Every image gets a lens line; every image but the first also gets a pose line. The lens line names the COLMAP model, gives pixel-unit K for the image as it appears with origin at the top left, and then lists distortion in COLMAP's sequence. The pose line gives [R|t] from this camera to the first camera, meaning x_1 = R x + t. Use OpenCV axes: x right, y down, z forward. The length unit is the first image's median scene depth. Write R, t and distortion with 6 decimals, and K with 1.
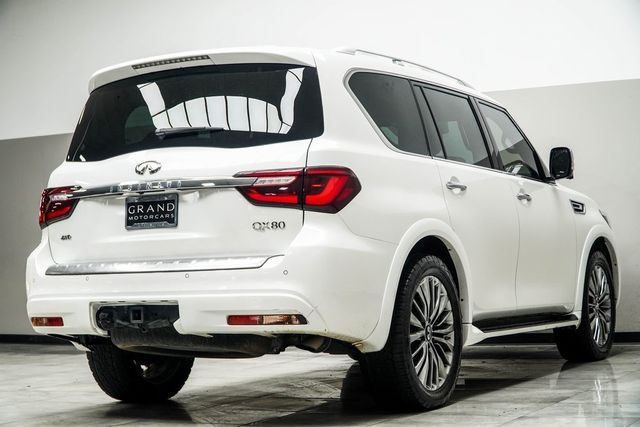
lens RADIAL K [[1254.8, 0, 319.9], [0, 1254.8, 213.0], [0, 0, 1]] dist [-0.031753, 0.000000]
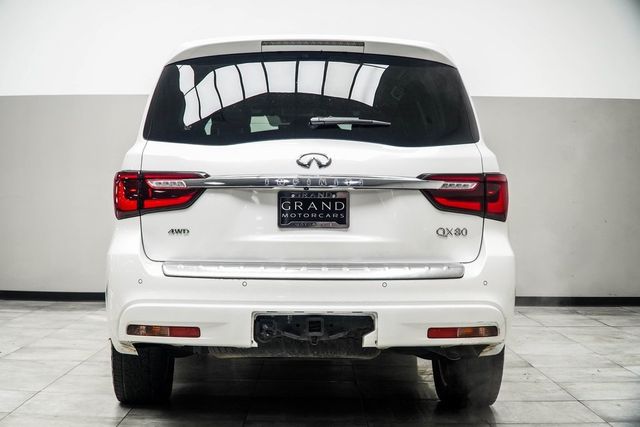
lens RADIAL K [[1126.8, 0, 320.0], [0, 1126.8, 214.0], [0, 0, 1]] dist [-0.202473, 0.000000]
pose [[0.856116, 0.047303, 0.514614, -0.544463], [-0.055690, 0.998448, 0.000869, 0.001075], [-0.513775, -0.029403, 0.857421, 0.313358]]
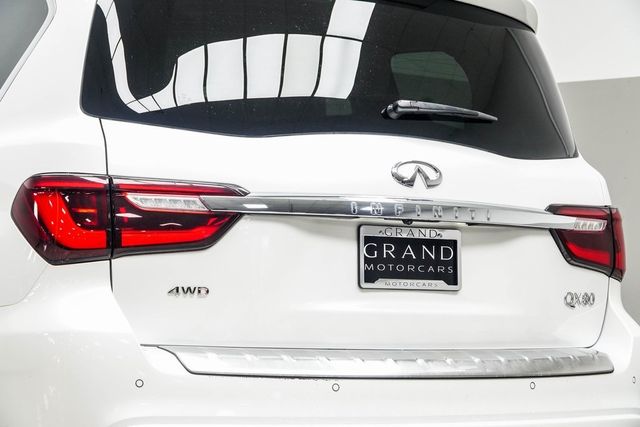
lens RADIAL K [[1798.2, 0, 320.4], [0, 1798.2, 214.0], [0, 0, 1]] dist [-0.492304, 0.000000]
pose [[0.508691, 0.085539, 0.856689, -0.794783], [-0.080158, 0.995436, -0.051795, 0.022270], [-0.857210, -0.042323, 0.513226, 0.654693]]
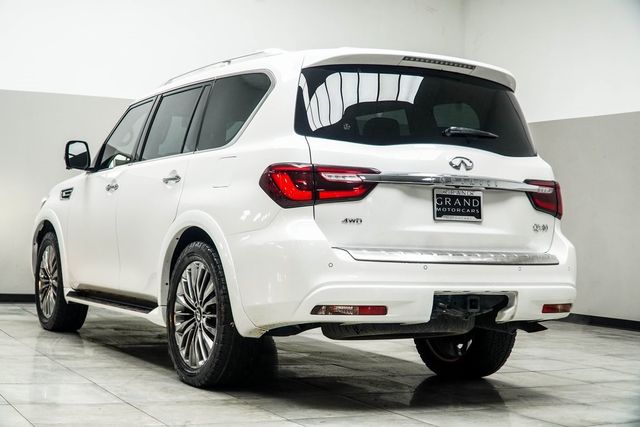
lens RADIAL K [[1126.8, 0, 320.7], [0, 1126.8, 213.3], [0, 0, 1]] dist [-0.202473, 0.000000]
pose [[0.522414, 0.078843, 0.849039, -0.991550], [-0.073578, 0.996170, -0.047233, 0.058434], [-0.849512, -0.037795, 0.526214, 0.608098]]
